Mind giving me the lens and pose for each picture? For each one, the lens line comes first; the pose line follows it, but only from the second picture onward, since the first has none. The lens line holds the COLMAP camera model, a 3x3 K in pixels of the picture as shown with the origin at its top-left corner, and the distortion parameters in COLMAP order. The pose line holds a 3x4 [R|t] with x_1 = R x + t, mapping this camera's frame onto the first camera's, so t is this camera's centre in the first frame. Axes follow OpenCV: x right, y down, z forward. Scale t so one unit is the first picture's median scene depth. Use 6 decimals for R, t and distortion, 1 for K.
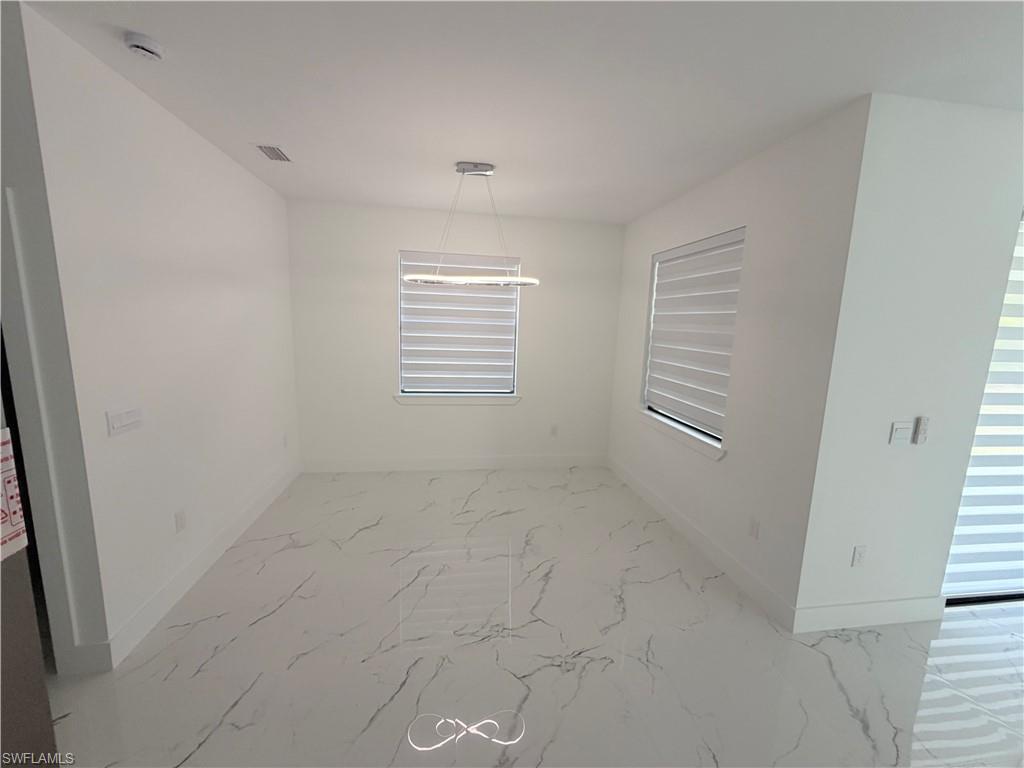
lens RADIAL K [[406.5, 0, 511.3], [0, 406.5, 382.0], [0, 0, 1]] dist [-0.000062, 0.000542]
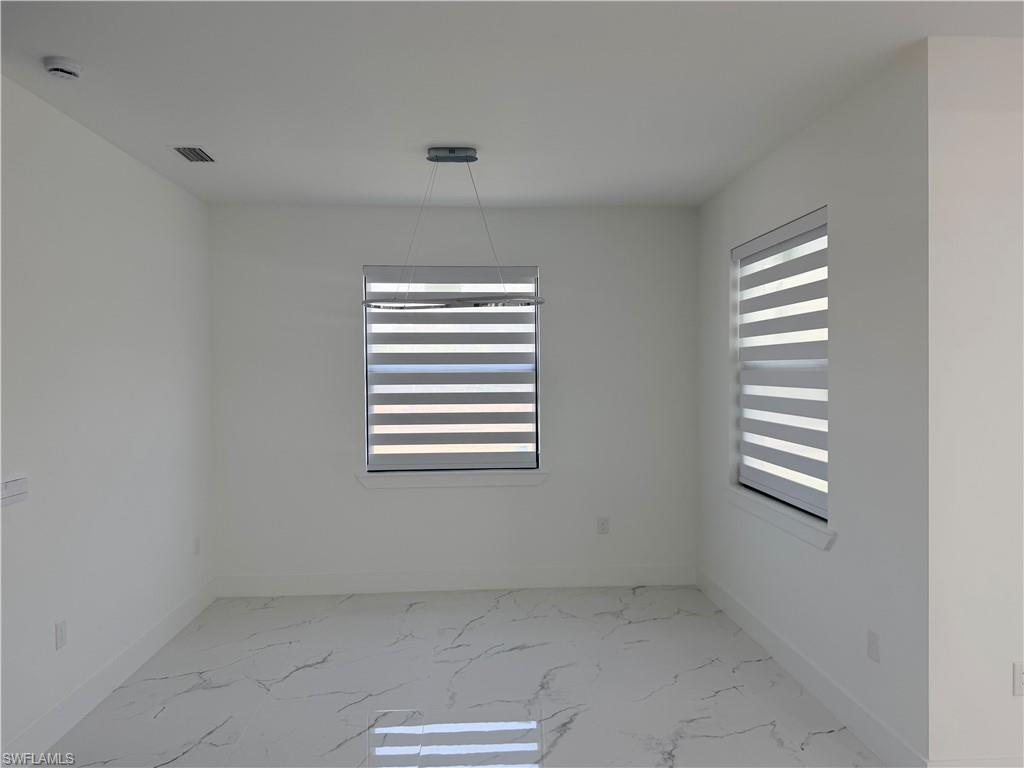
lens RADIAL K [[712.4, 0, 508.9], [0, 712.4, 378.5], [0, 0, 1]] dist [0.024034, -0.017557]
pose [[0.994239, -0.042768, -0.098282, 0.130623], [0.029073, 0.990176, -0.136773, 0.065966], [0.103166, 0.133128, 0.985715, -0.232901]]
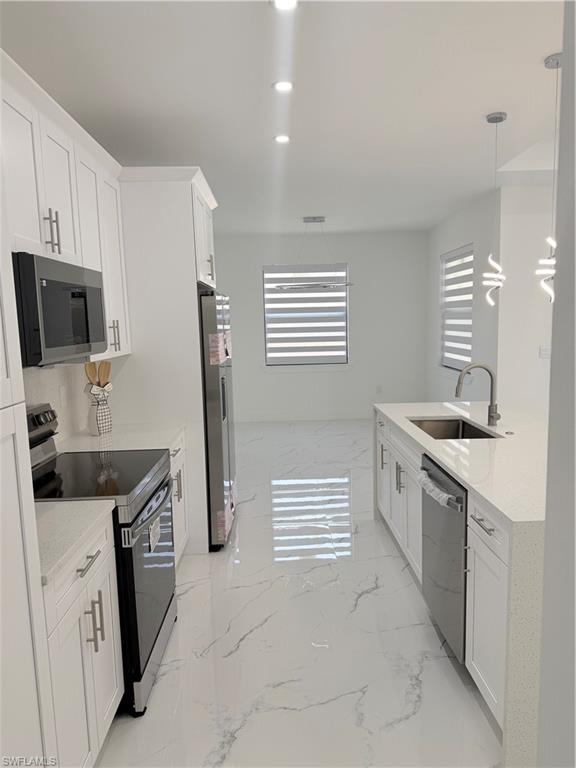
lens RADIAL K [[534.3, 0, 293.6], [0, 534.3, 387.3], [0, 0, 1]] dist [0.024034, -0.017557]
pose [[0.991445, -0.047271, -0.121667, 0.092807], [0.044844, 0.998738, -0.022611, 0.166530], [0.122582, 0.016961, 0.992313, -0.861309]]
